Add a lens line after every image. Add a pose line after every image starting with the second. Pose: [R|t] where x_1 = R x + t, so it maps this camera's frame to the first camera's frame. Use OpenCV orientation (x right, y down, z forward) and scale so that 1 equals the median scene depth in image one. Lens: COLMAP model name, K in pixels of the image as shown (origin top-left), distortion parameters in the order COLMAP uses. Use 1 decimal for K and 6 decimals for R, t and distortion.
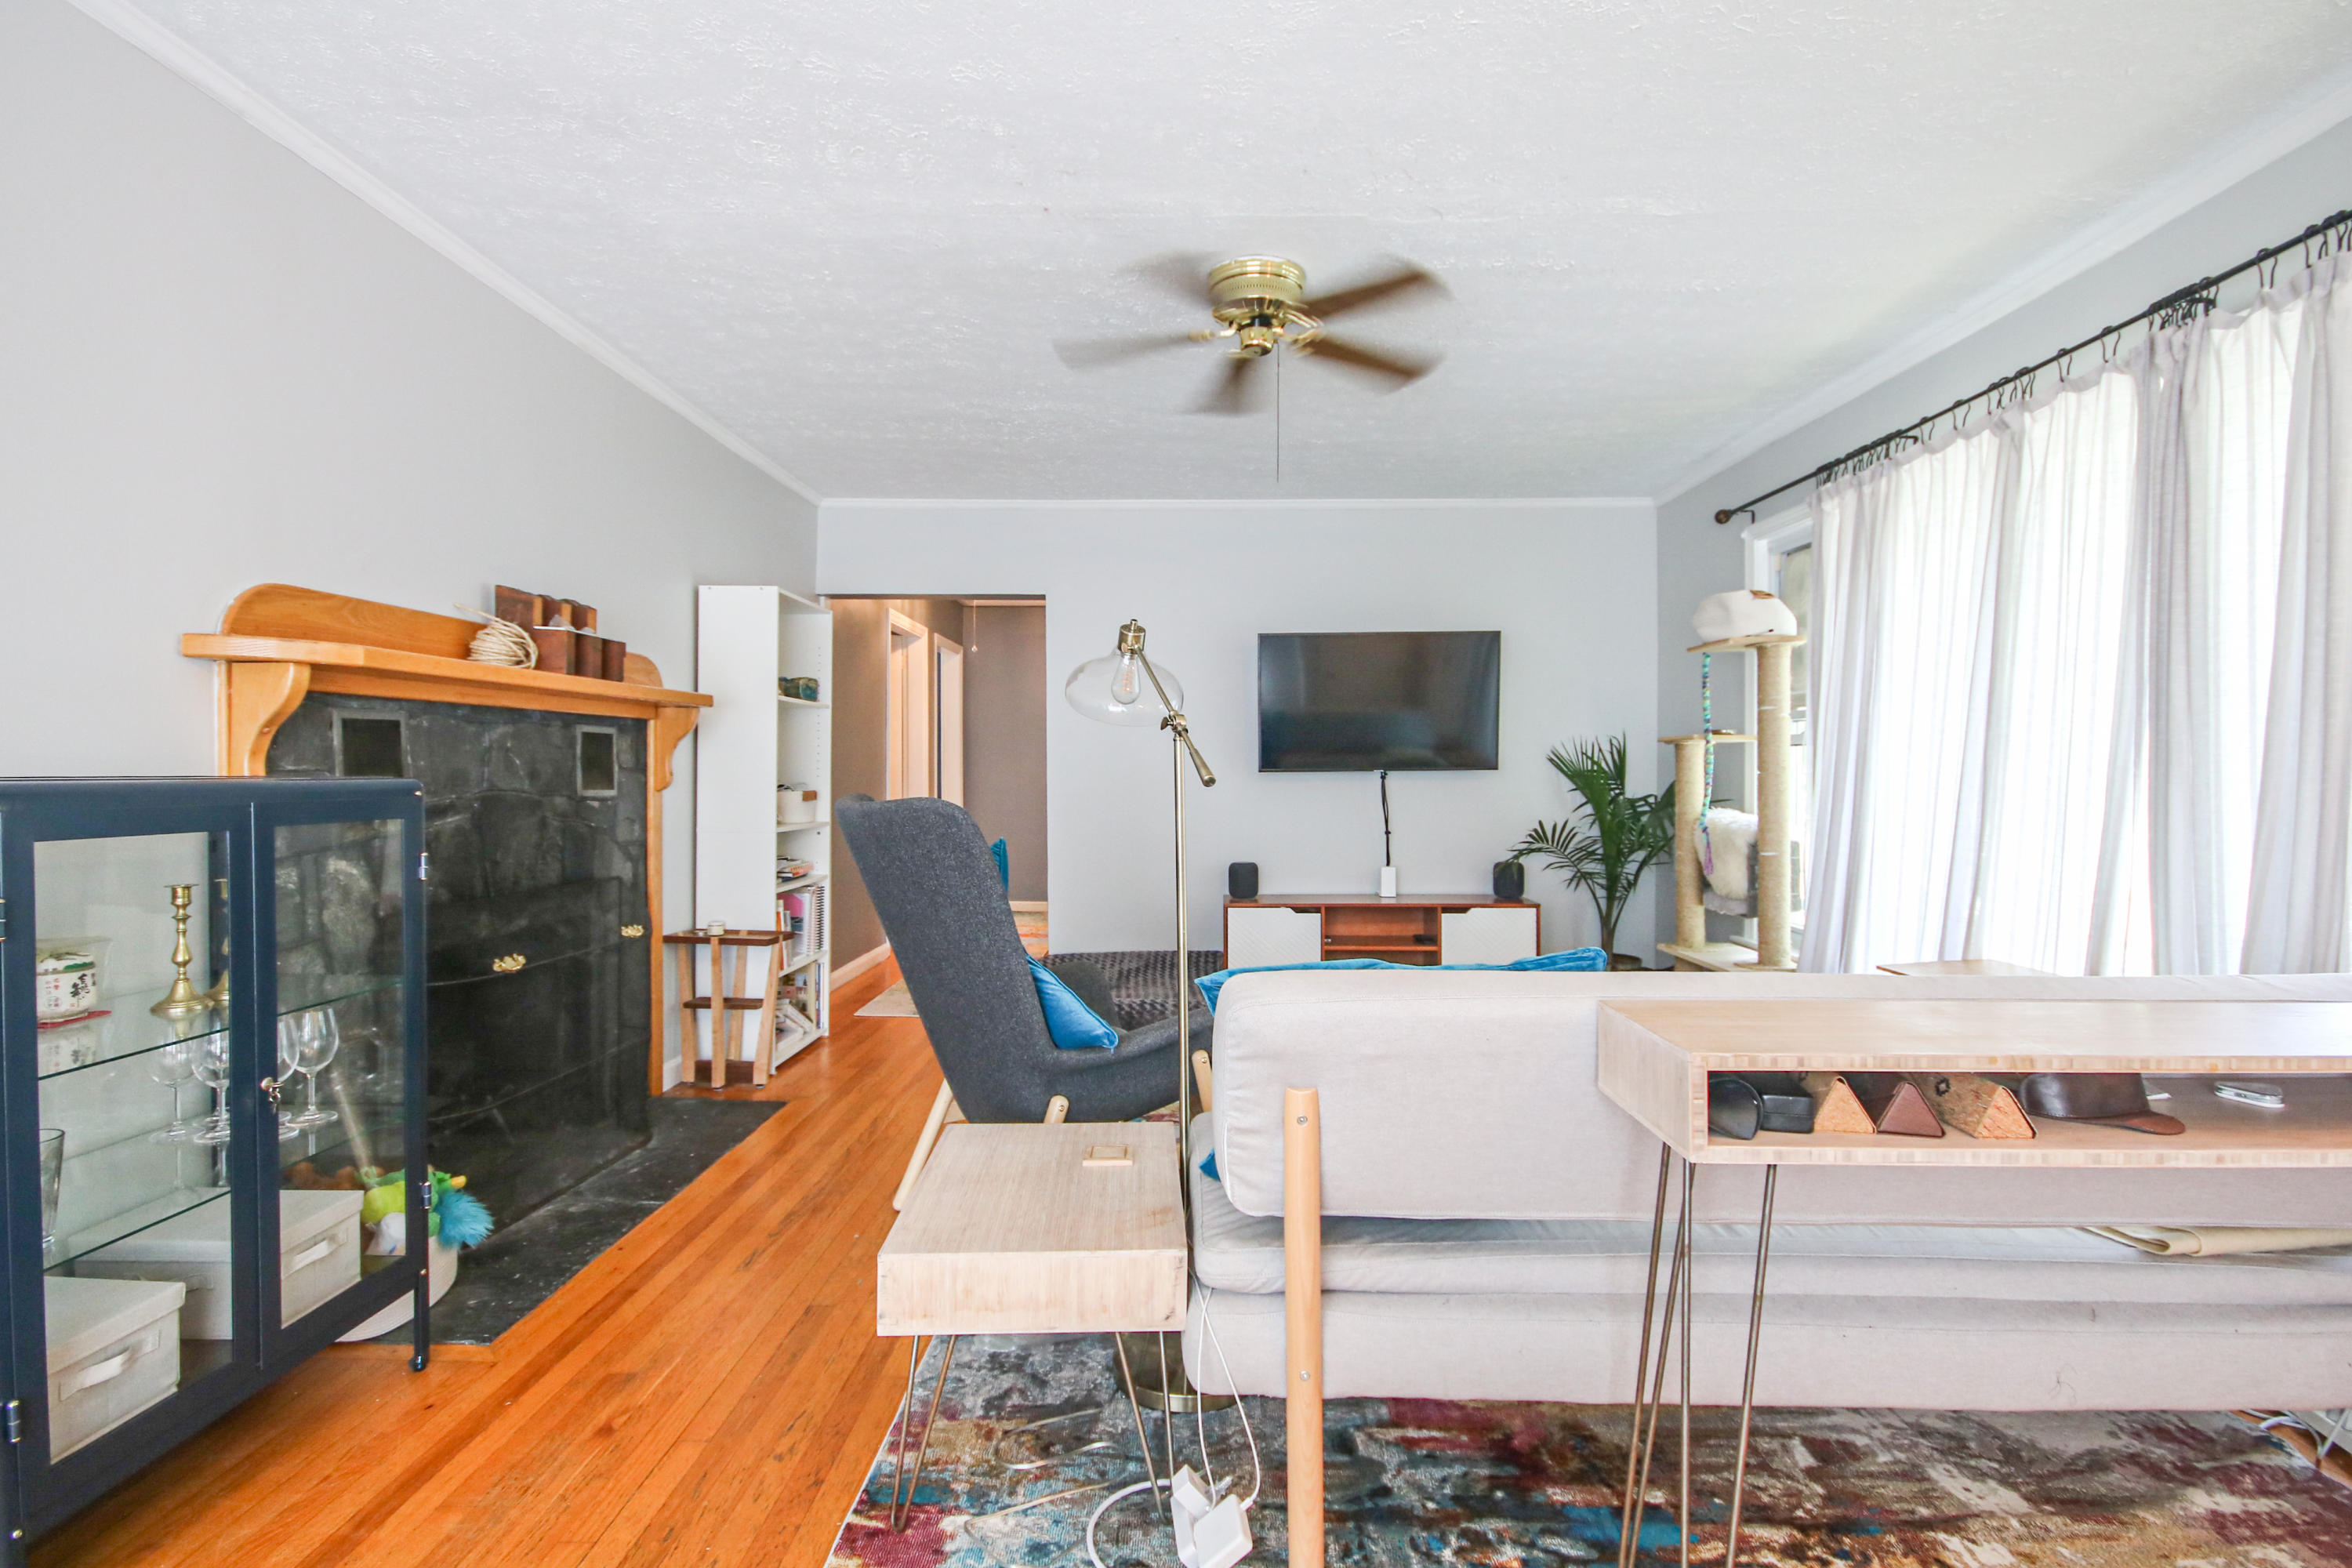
lens RADIAL K [[1096.9, 0, 1170.1], [0, 1096.9, 785.7], [0, 0, 1]] dist [-0.018132, -0.001410]
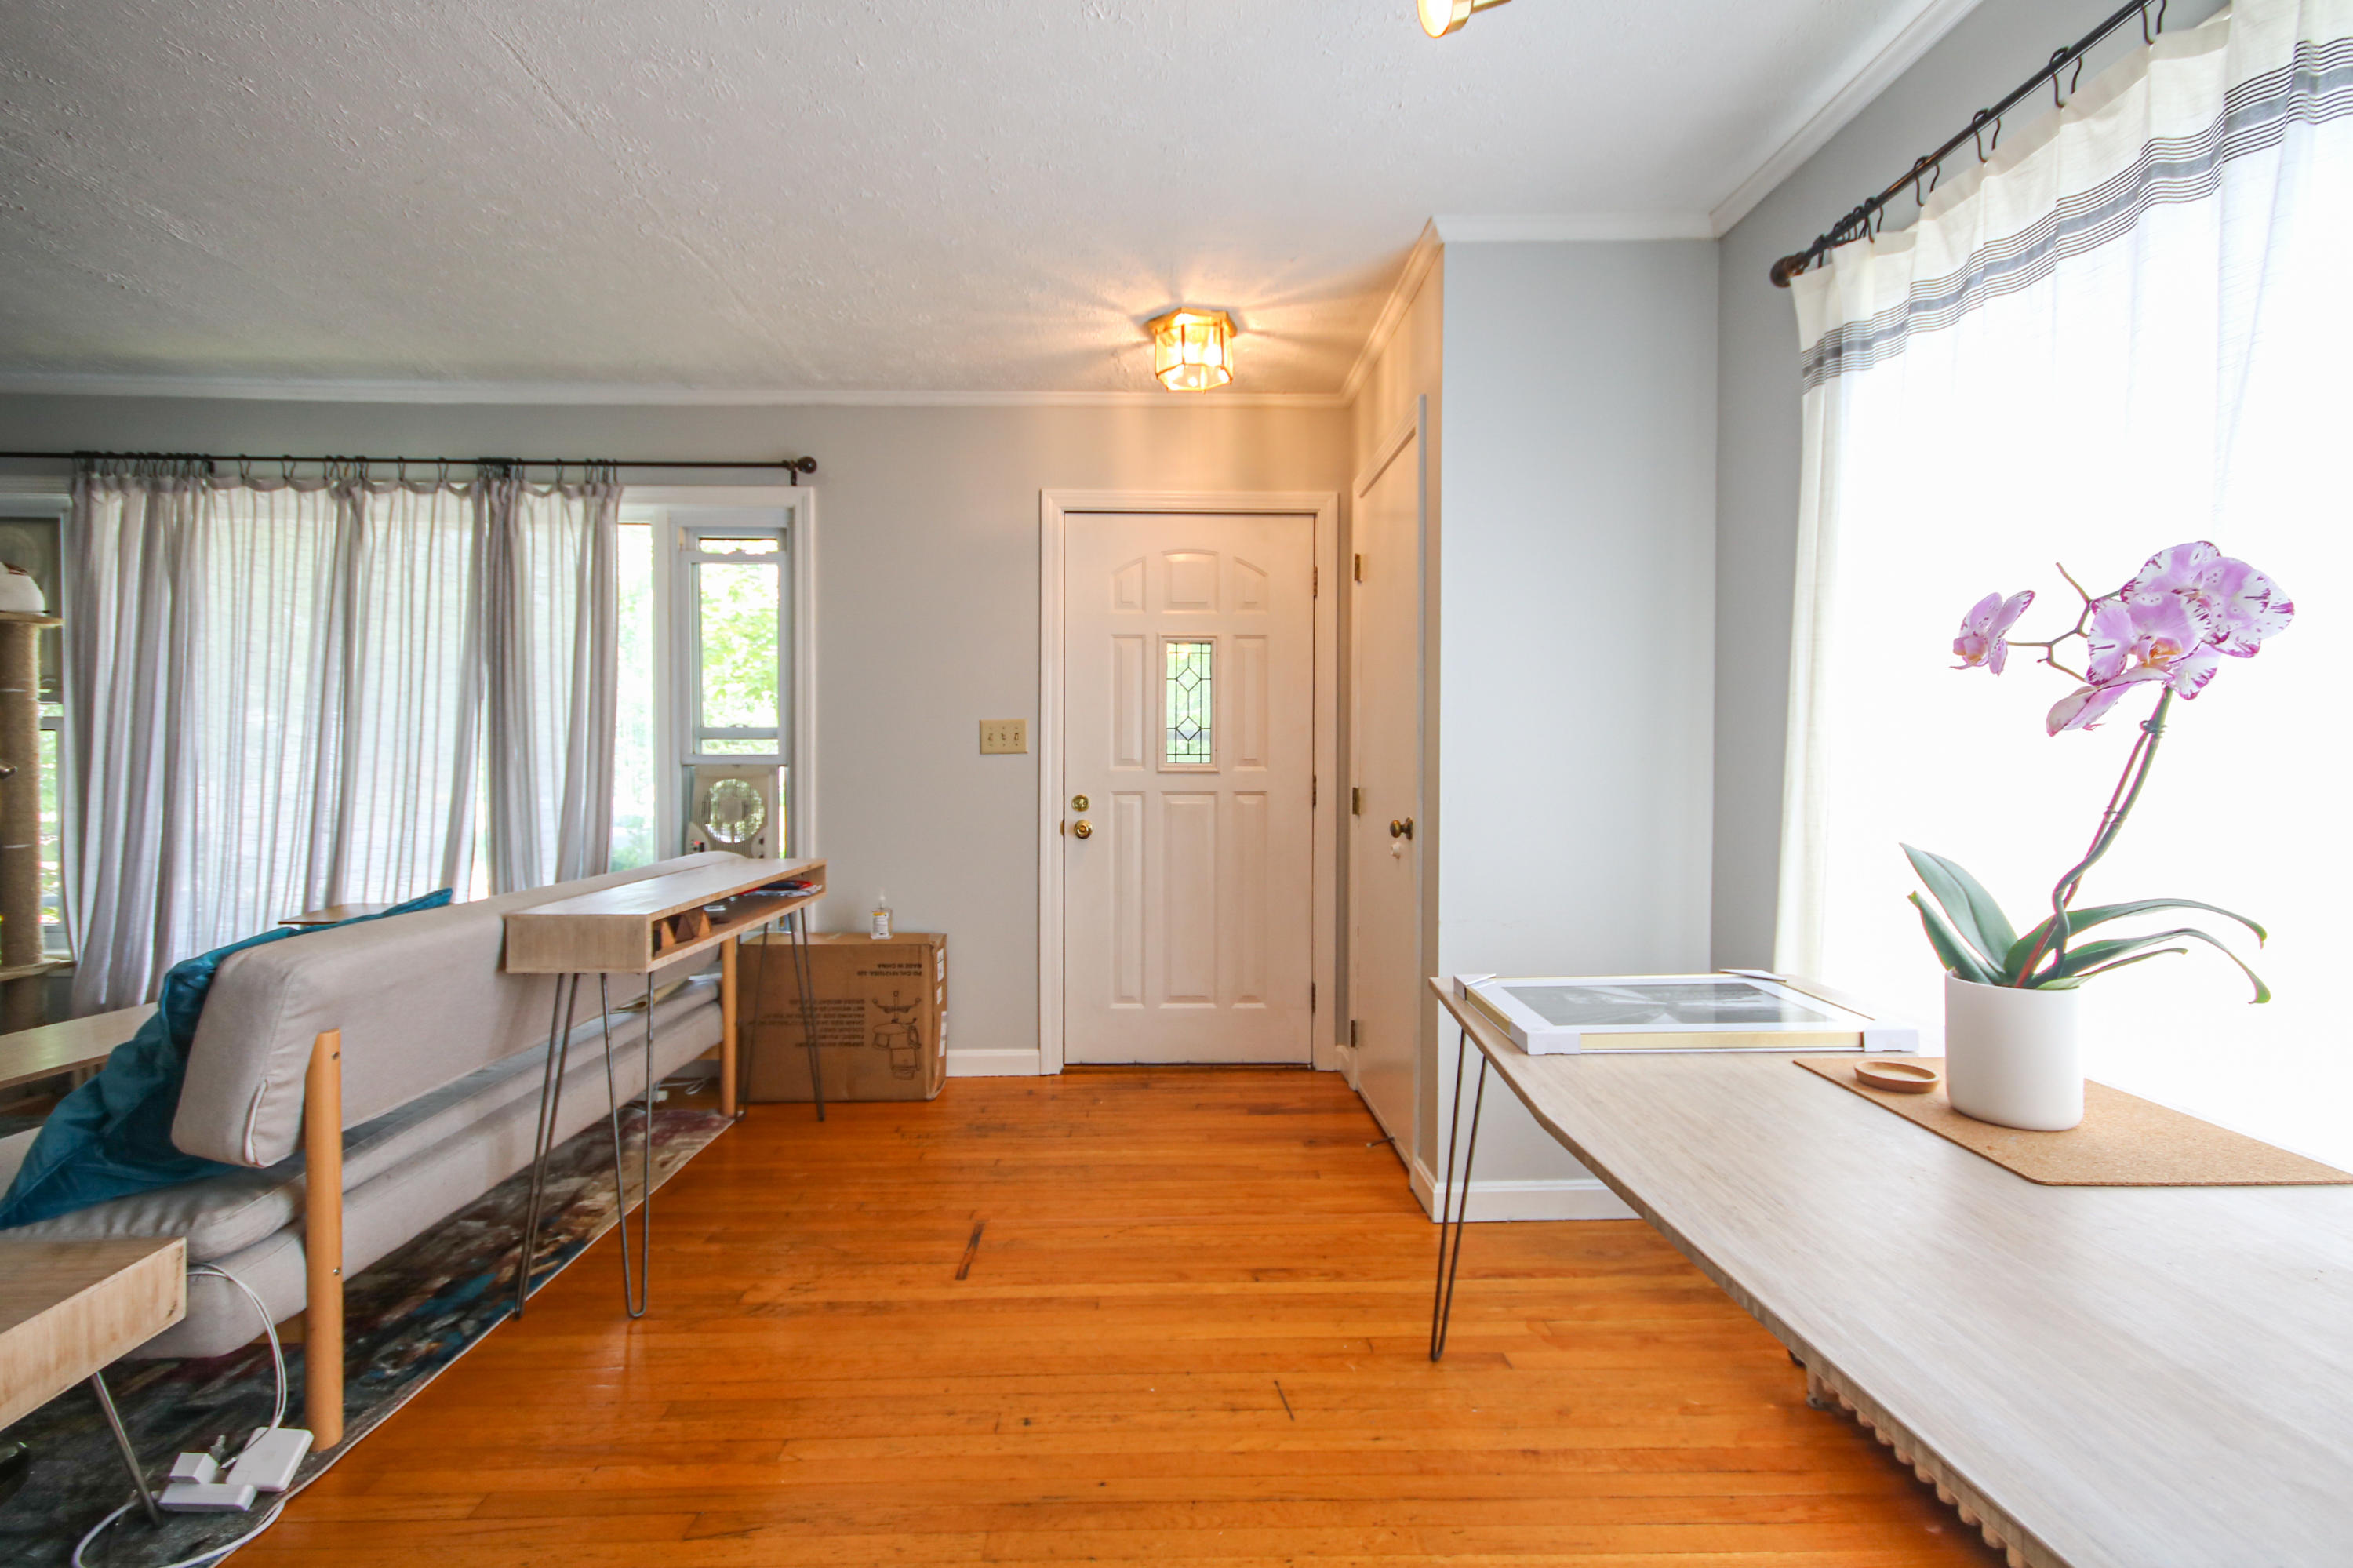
lens RADIAL K [[1097.4, 0, 1177.5], [0, 1097.4, 779.0], [0, 0, 1]] dist [-0.018132, -0.001410]
pose [[-0.063064, -0.020774, 0.997793, -0.974622], [0.007632, 0.999744, 0.021297, -0.014056], [-0.997980, 0.008958, -0.062890, 0.130925]]
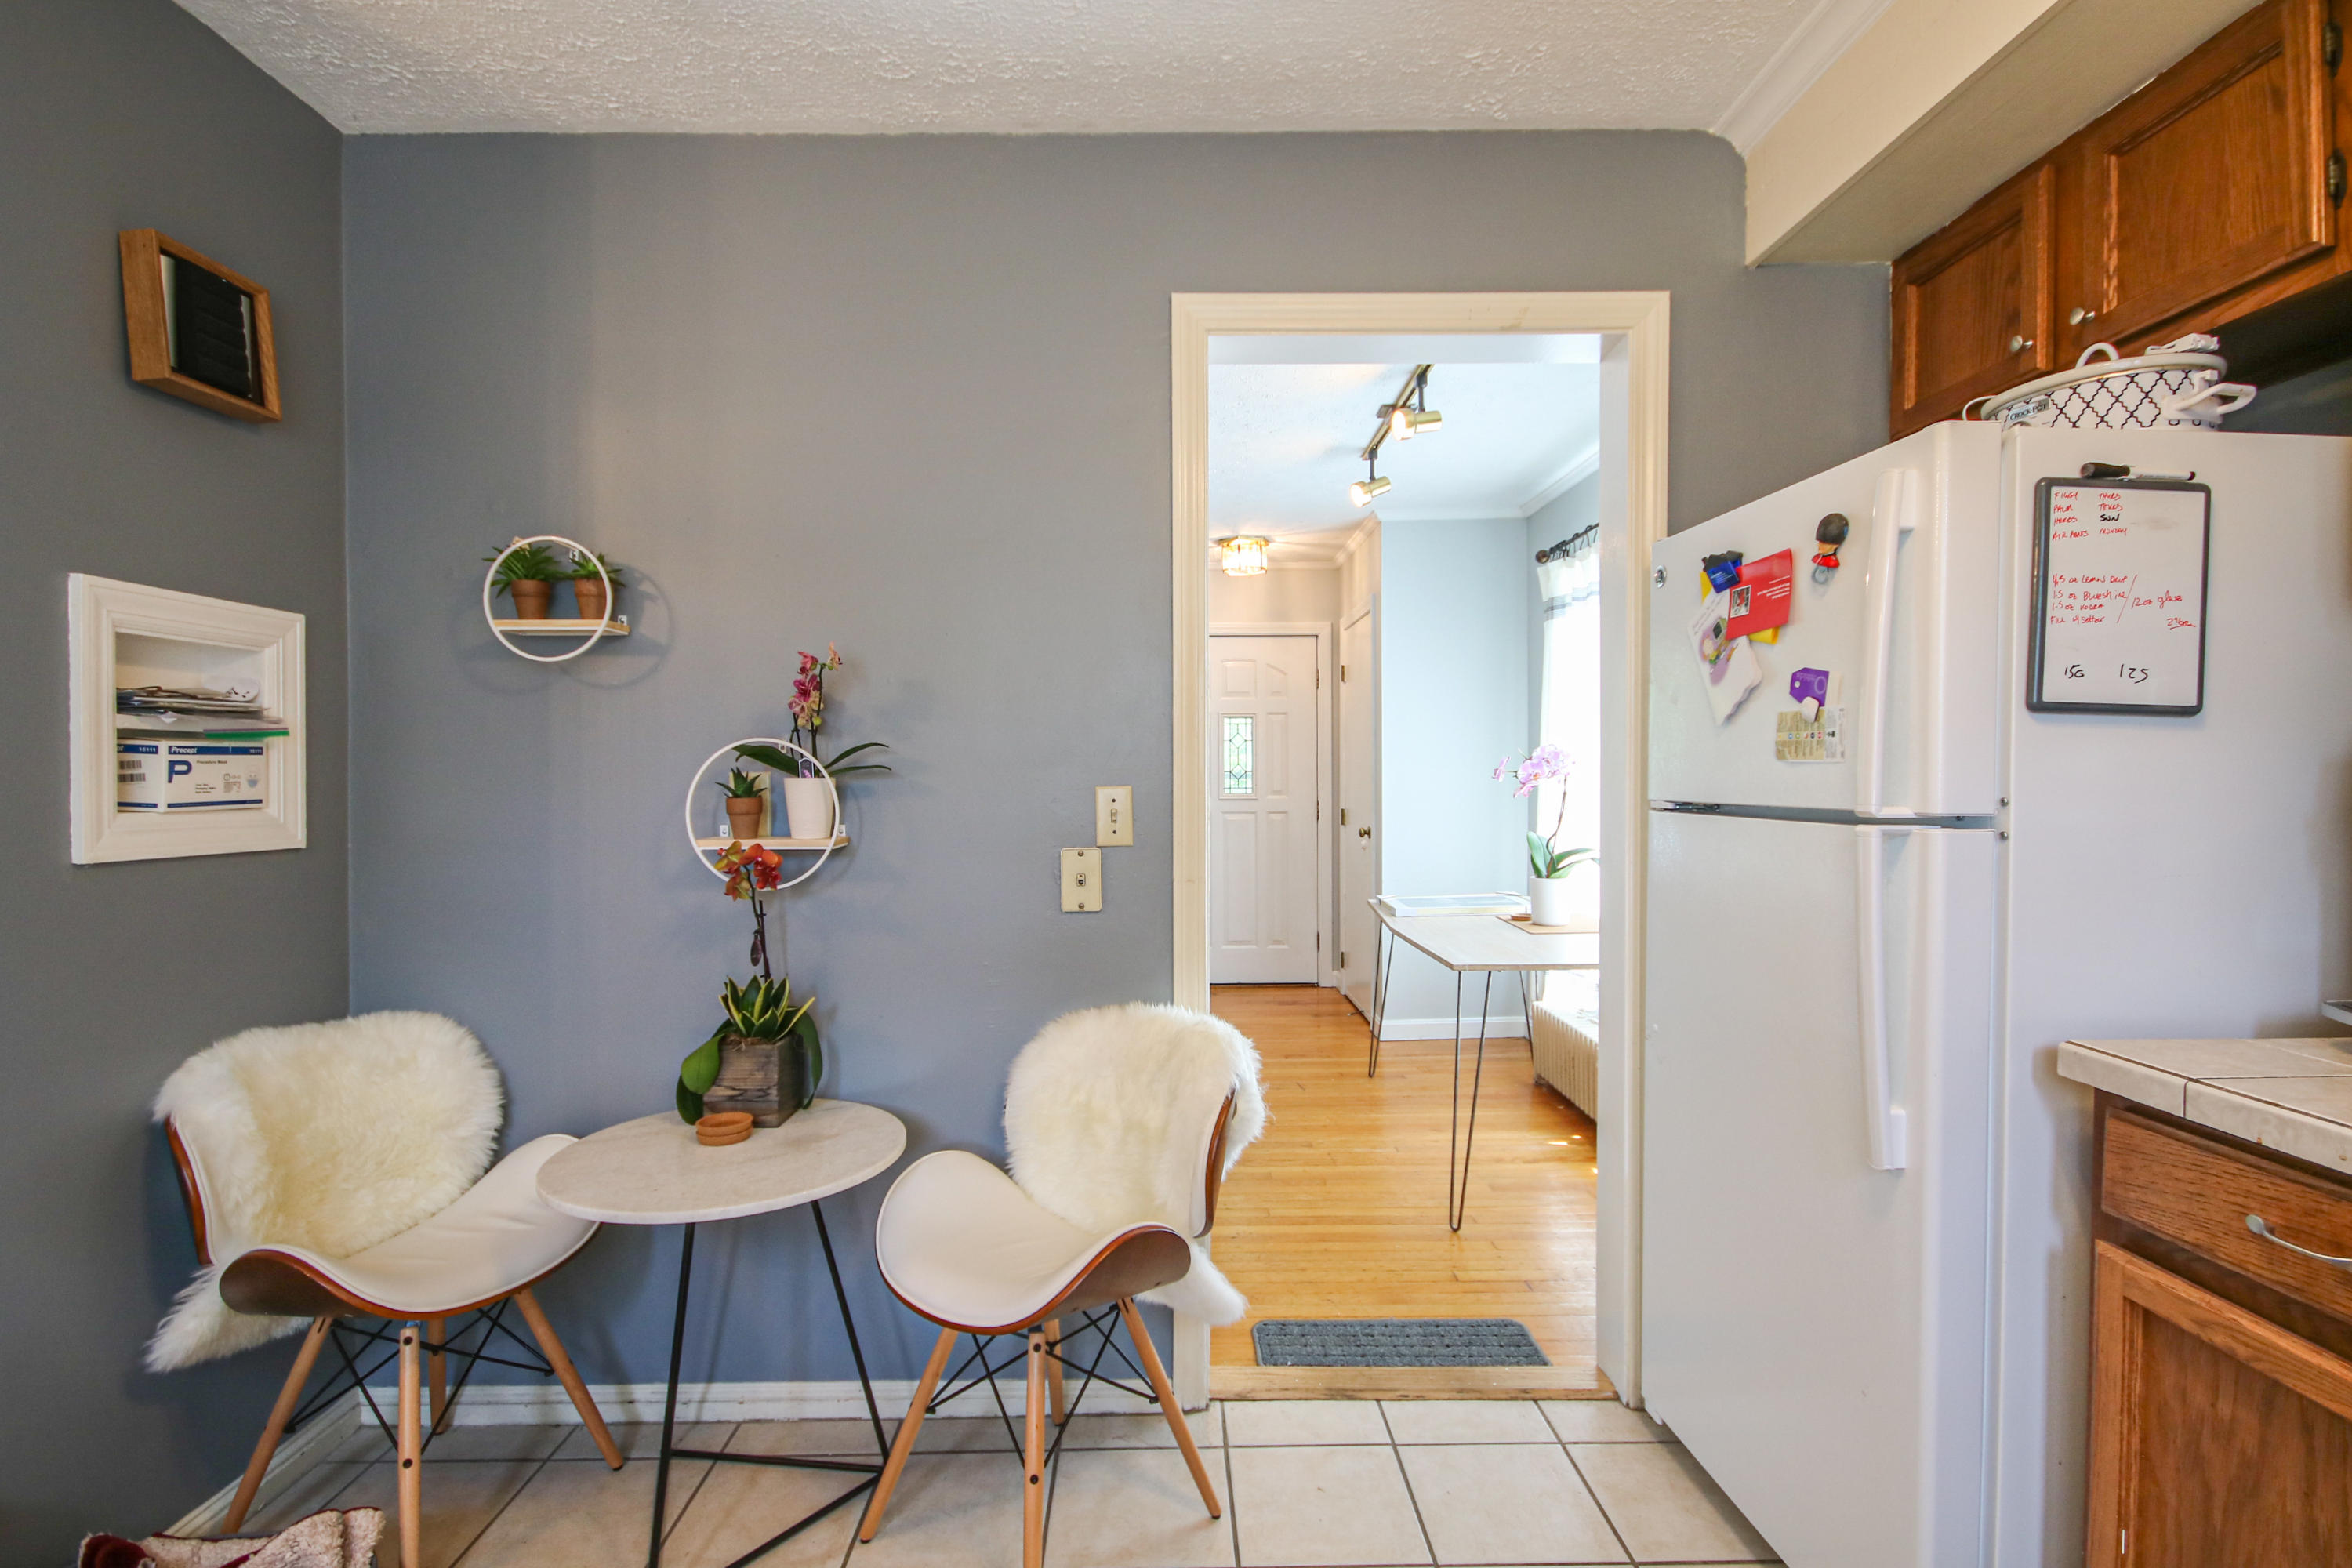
lens RADIAL K [[1096.9, 0, 1174.9], [0, 1096.9, 789.1], [0, 0, 1]] dist [-0.018132, -0.001410]
pose [[-0.046257, -0.012719, 0.998849, -2.297885], [0.014871, 0.999799, 0.013420, -0.065025], [-0.998819, 0.015475, -0.046059, 0.339246]]
